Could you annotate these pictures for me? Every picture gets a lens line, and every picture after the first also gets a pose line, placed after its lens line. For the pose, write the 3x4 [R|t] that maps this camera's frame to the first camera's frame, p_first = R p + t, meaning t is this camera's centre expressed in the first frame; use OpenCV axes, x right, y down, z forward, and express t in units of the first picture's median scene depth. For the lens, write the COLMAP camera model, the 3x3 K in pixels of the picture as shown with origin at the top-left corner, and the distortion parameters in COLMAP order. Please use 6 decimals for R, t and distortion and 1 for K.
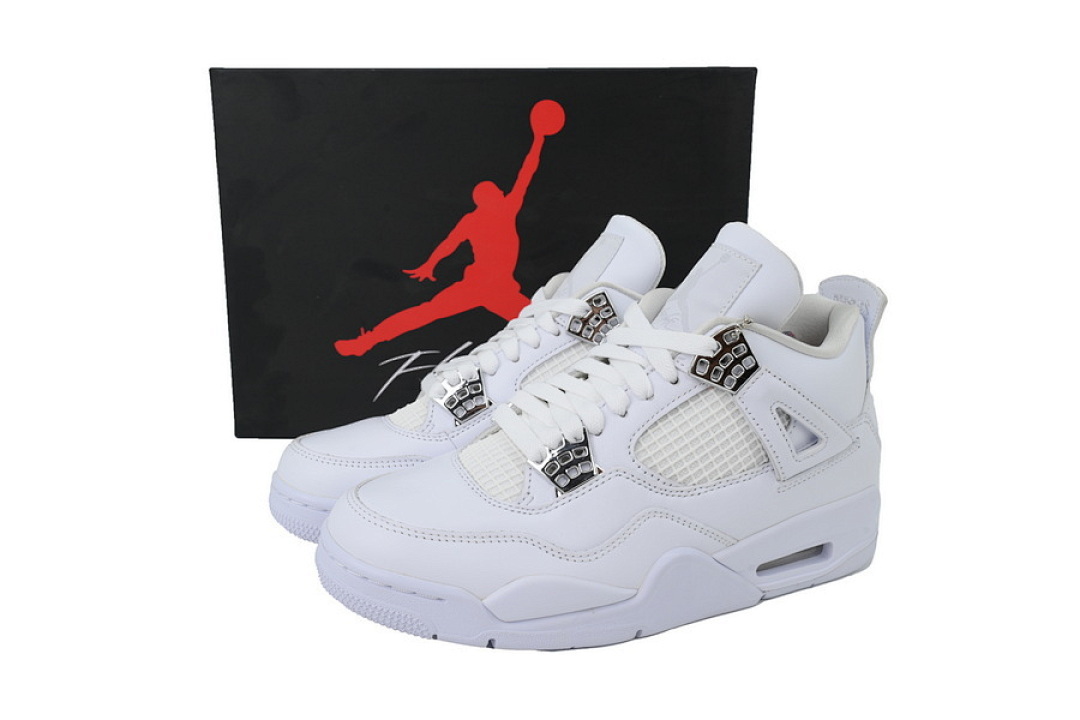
lens RADIAL K [[869.5, 0, 540.0], [0, 869.5, 360.0], [0, 0, 1]] dist [-0.001838, 0.000476]
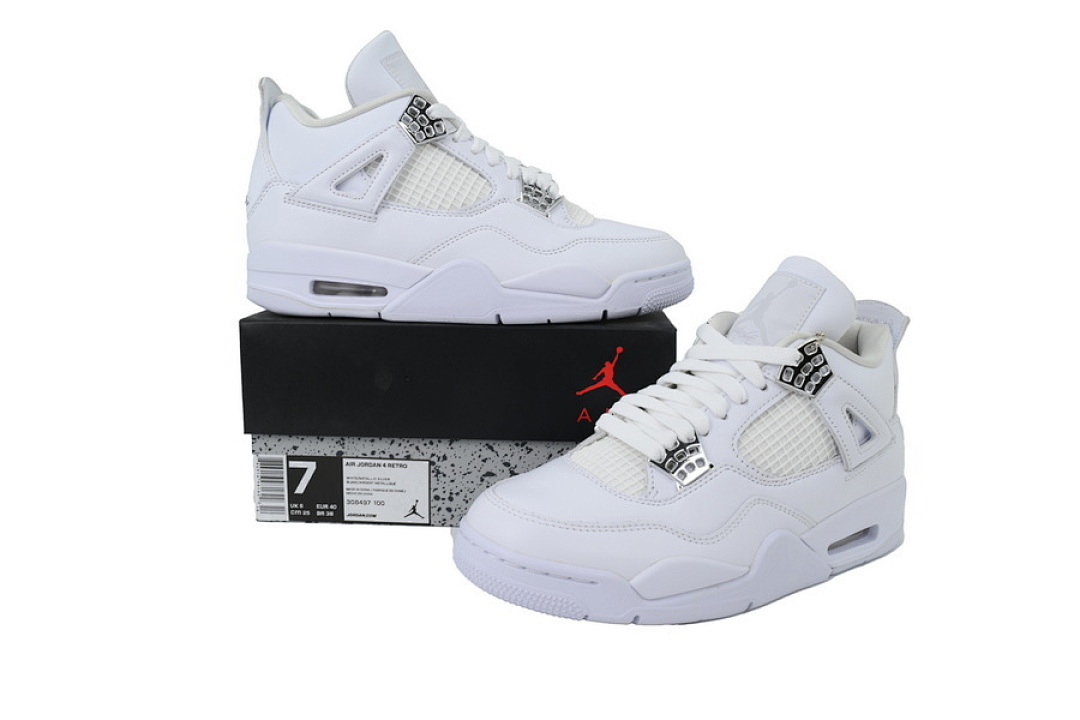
lens RADIAL K [[869.5, 0, 540.0], [0, 869.5, 360.0], [0, 0, 1]] dist [-0.001838, 0.000476]
pose [[0.987017, -0.016286, 0.159790, -0.332094], [0.024279, 0.998543, -0.048192, 0.036273], [-0.158773, 0.051446, 0.985974, -0.109179]]
